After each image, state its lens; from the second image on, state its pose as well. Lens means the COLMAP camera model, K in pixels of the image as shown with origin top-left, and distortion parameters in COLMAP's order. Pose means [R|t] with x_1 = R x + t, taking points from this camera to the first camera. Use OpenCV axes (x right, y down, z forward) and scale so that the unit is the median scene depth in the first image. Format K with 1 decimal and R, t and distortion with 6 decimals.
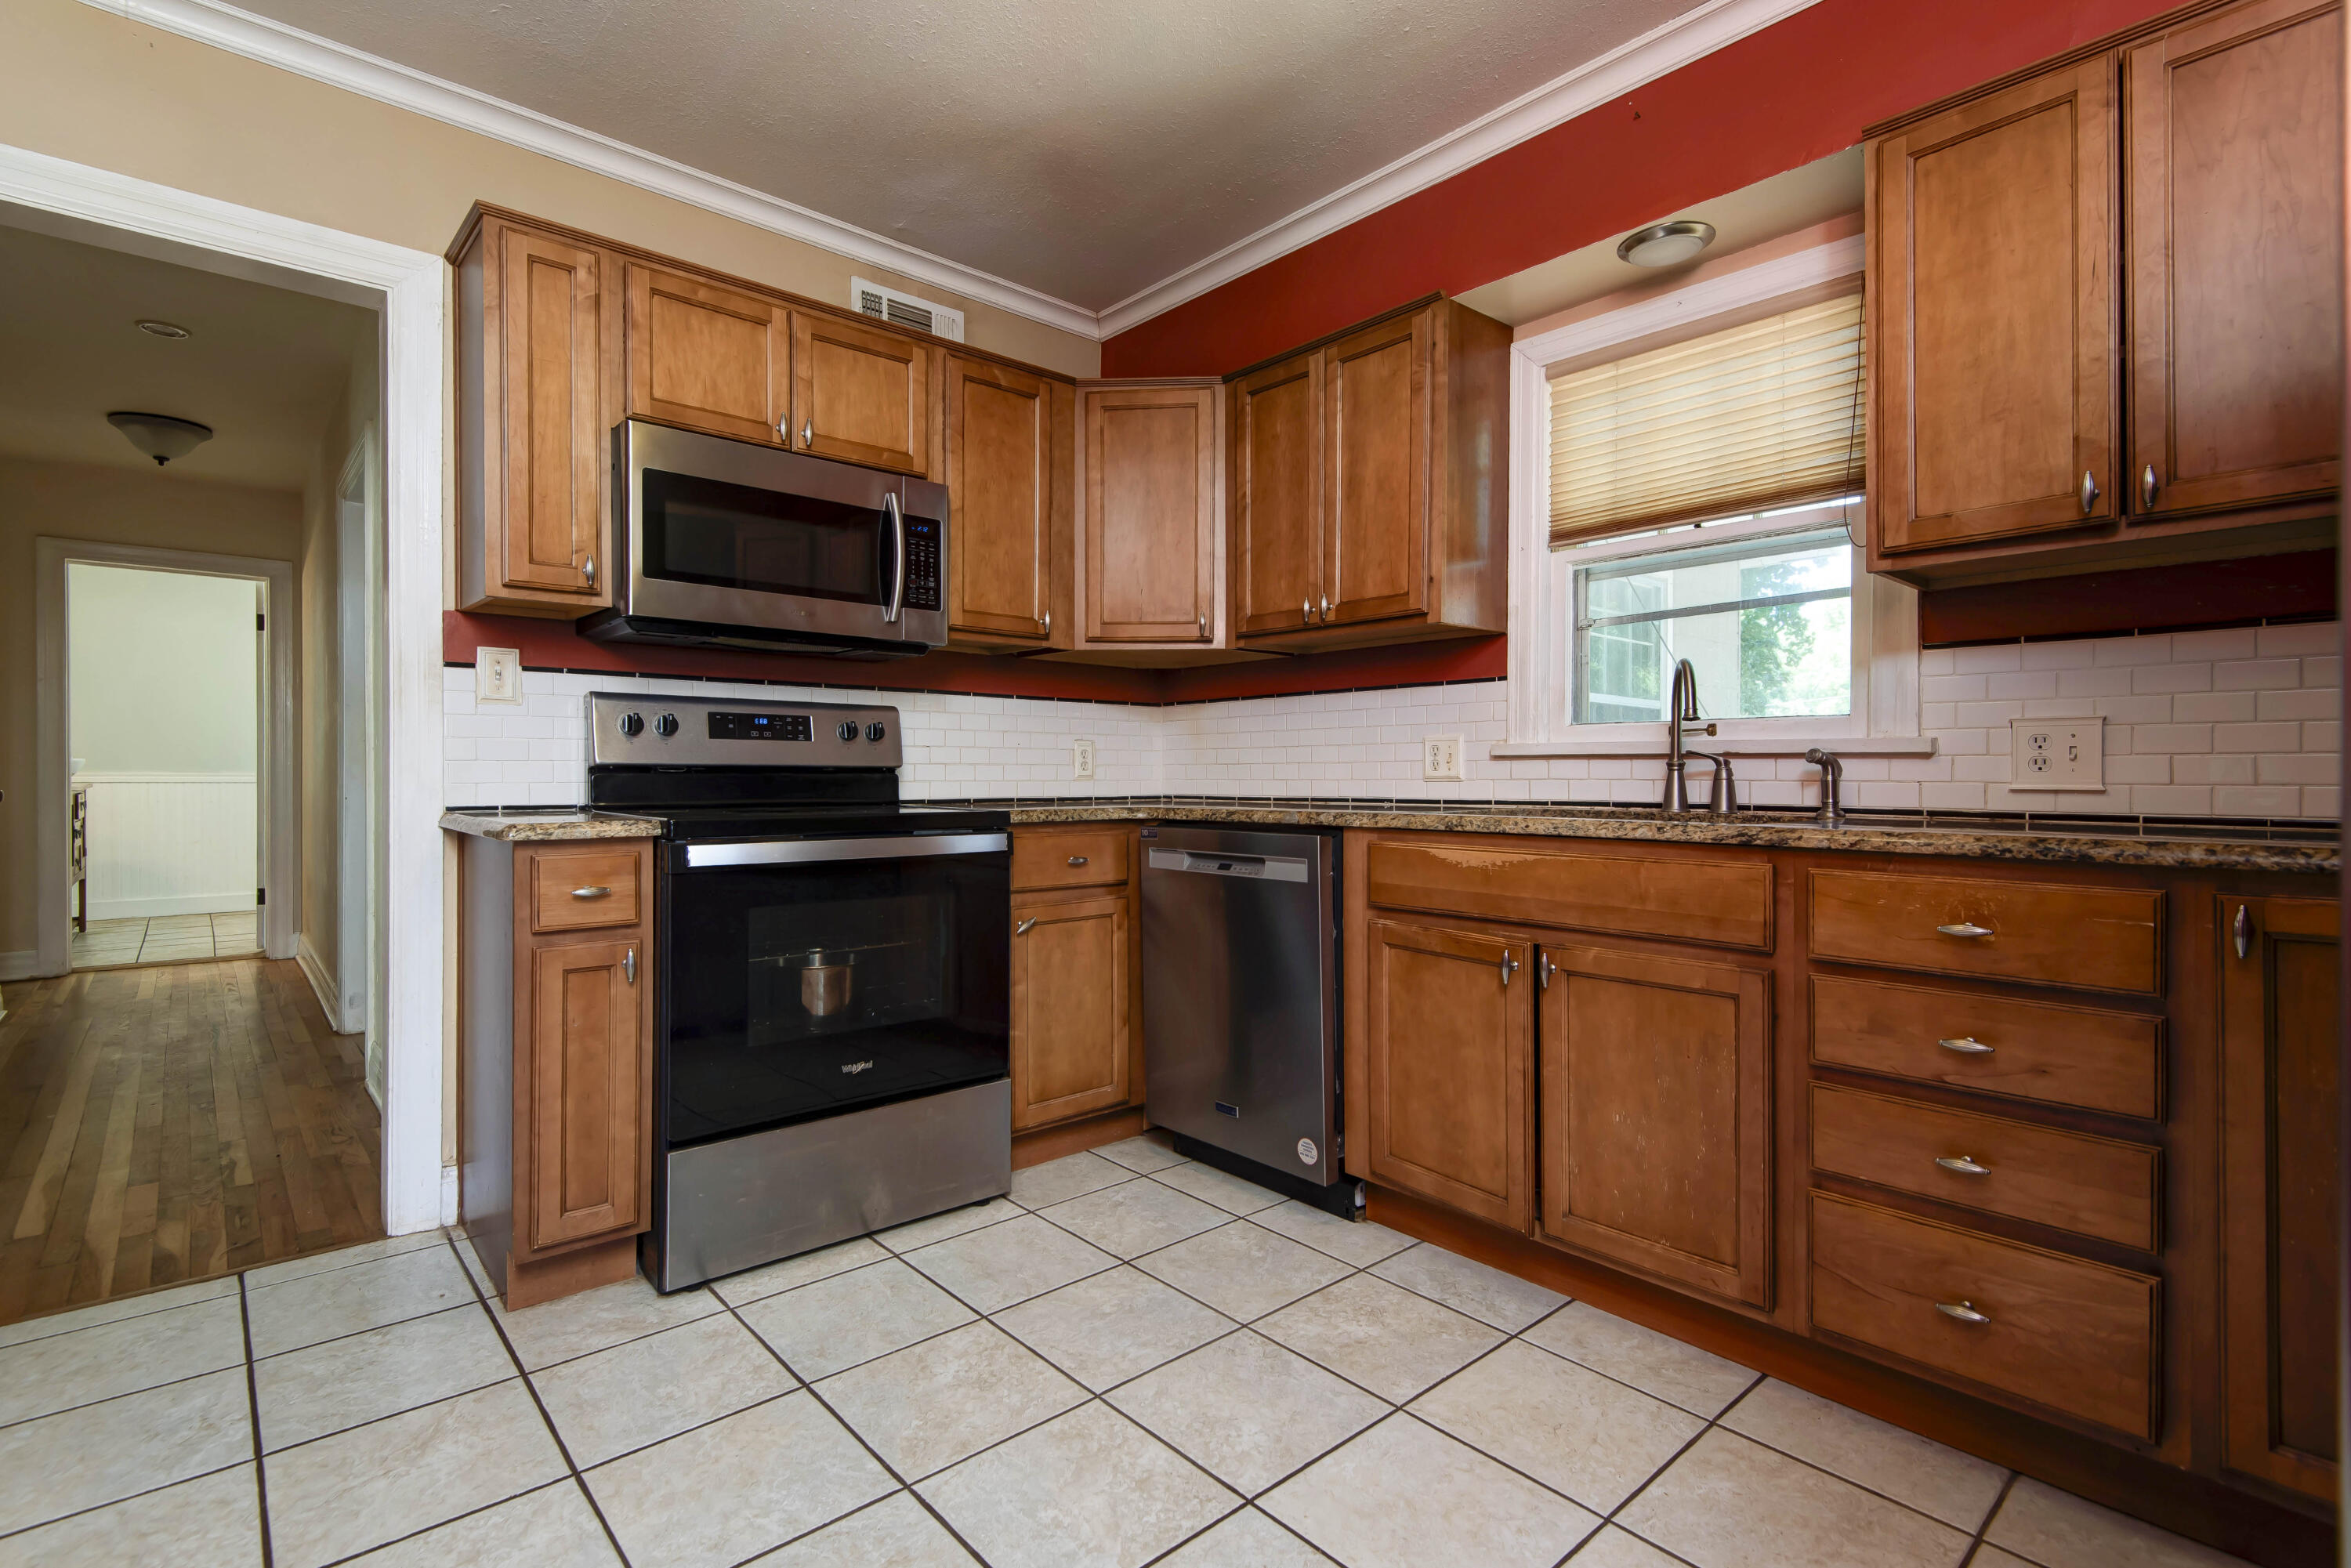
lens RADIAL K [[1091.1, 0, 1158.1], [0, 1091.1, 773.5], [0, 0, 1]] dist [0.002031, -0.001253]
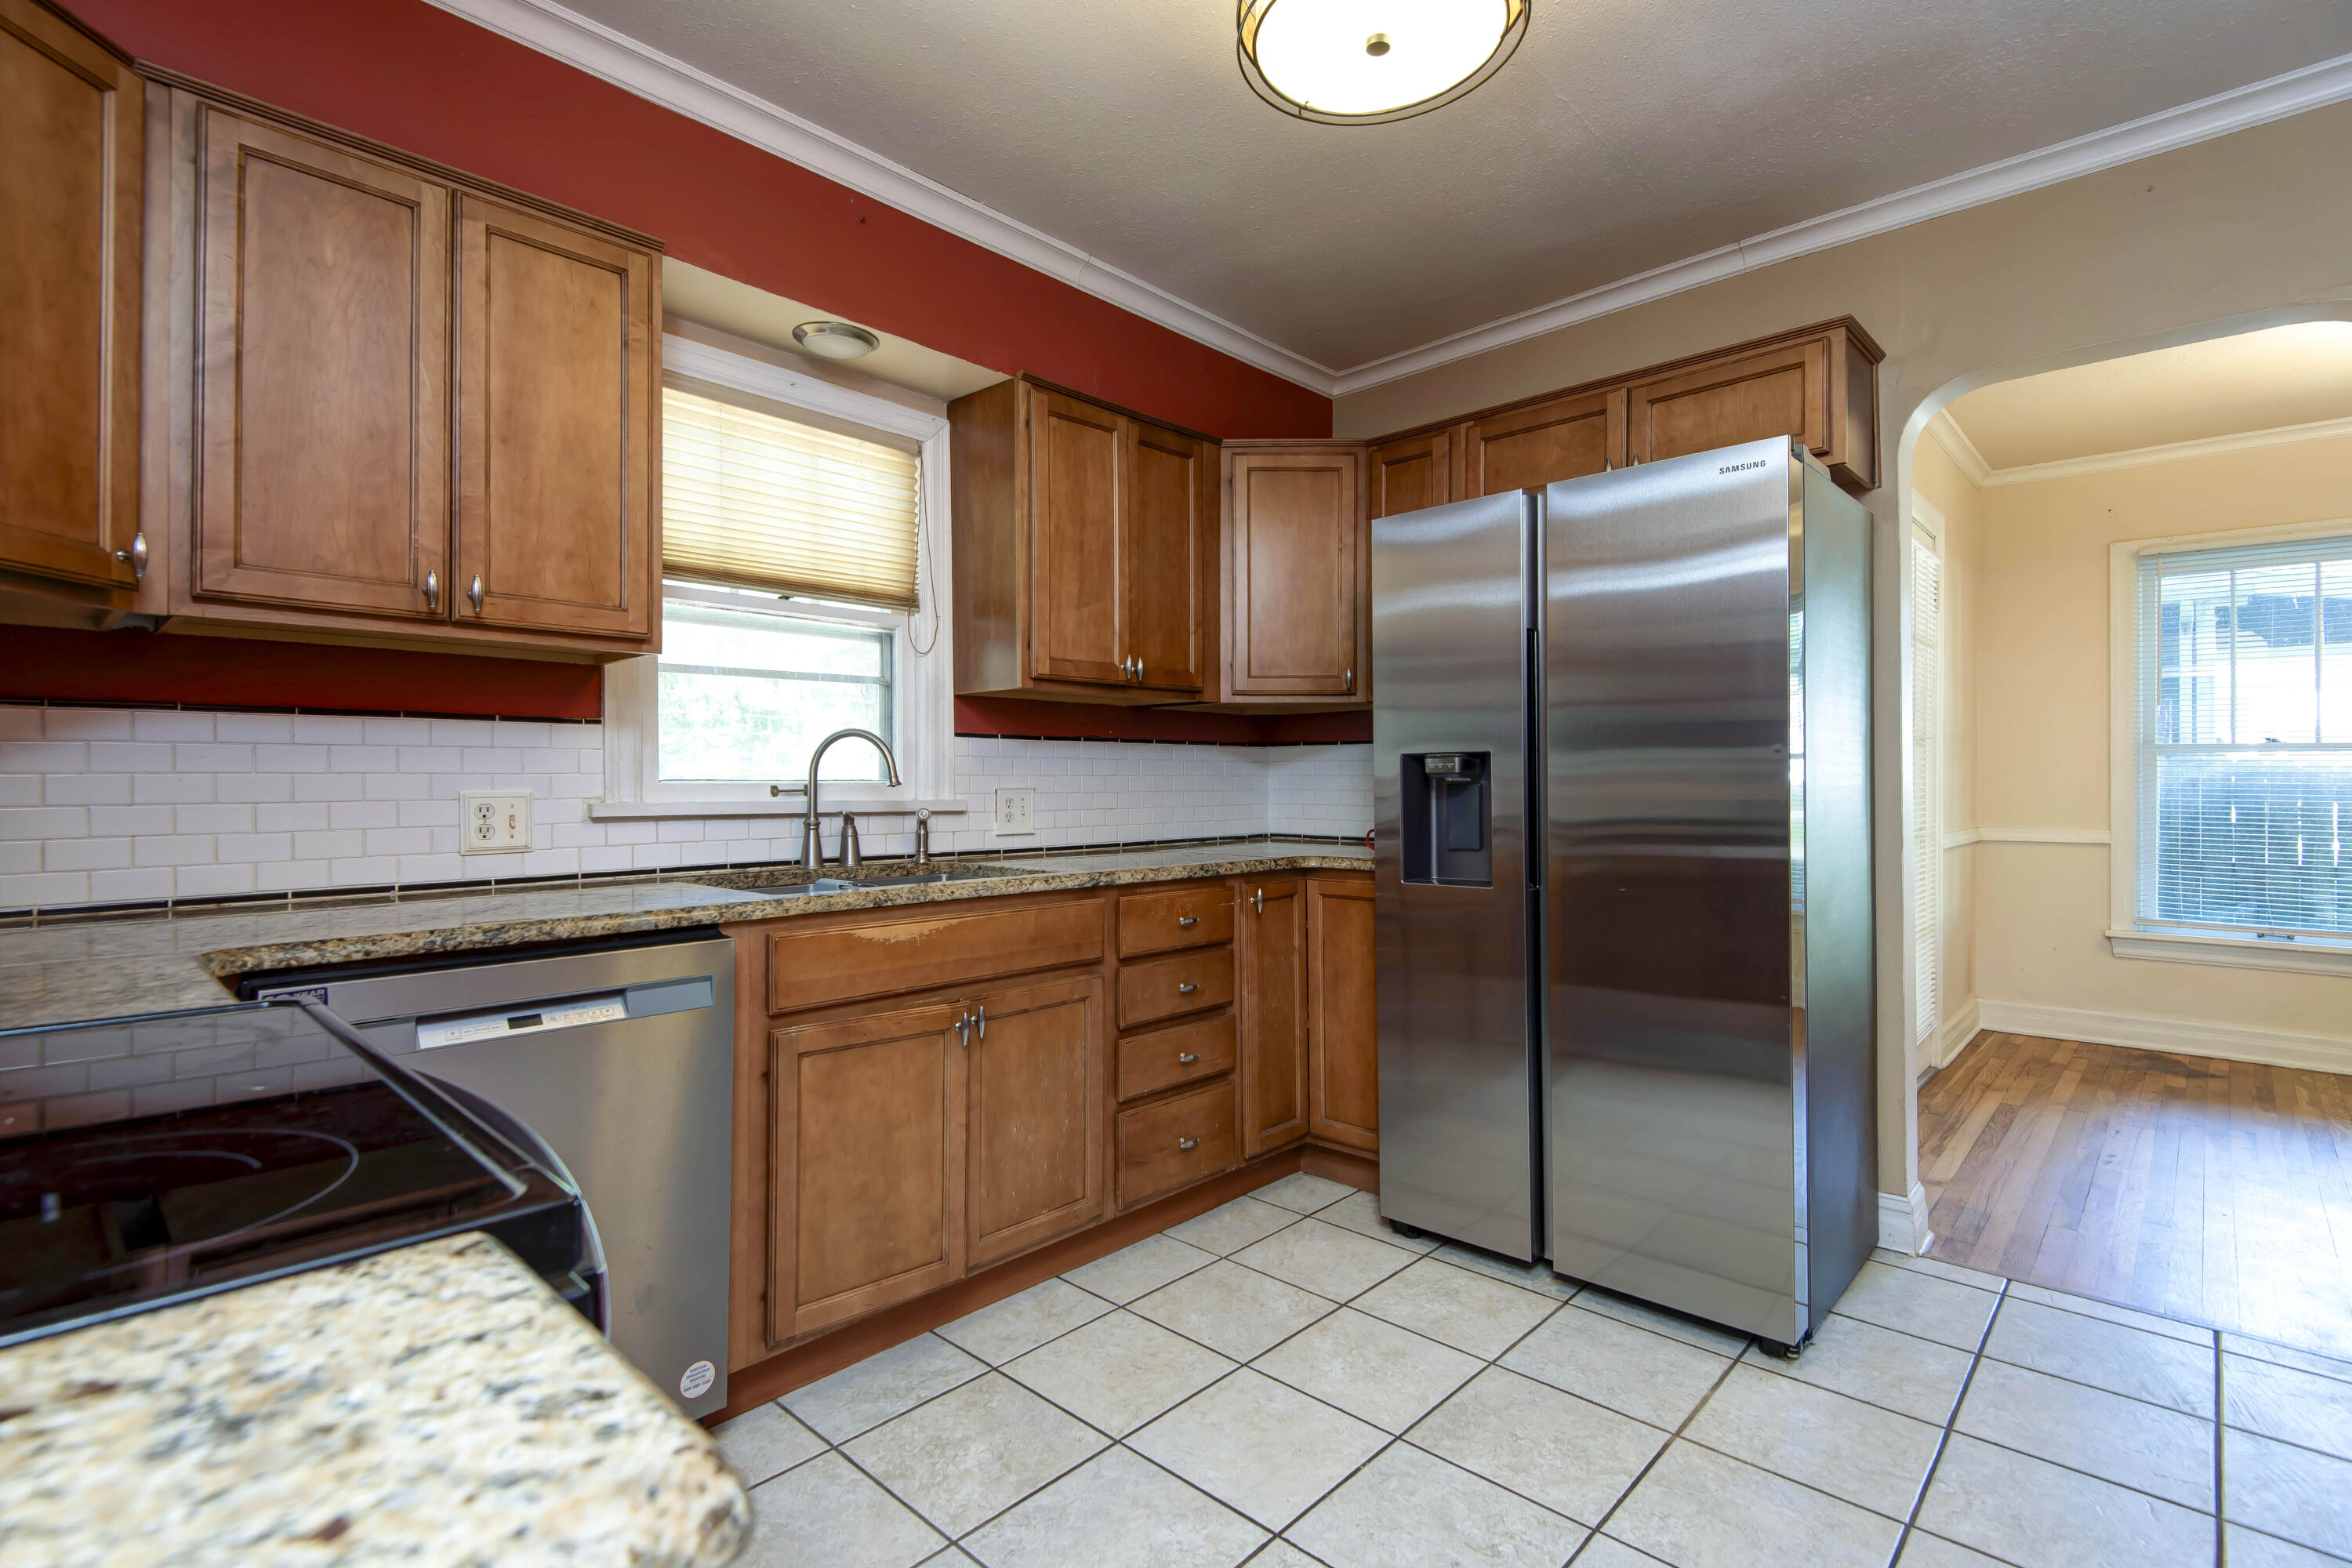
lens RADIAL K [[1091.6, 0, 1157.0], [0, 1091.6, 782.6], [0, 0, 1]] dist [0.002031, -0.001253]
pose [[-0.097557, -0.001890, 0.995228, -0.634475], [0.001035, 0.999997, 0.002001, -0.051560], [-0.995229, 0.001225, -0.097555, 0.794688]]
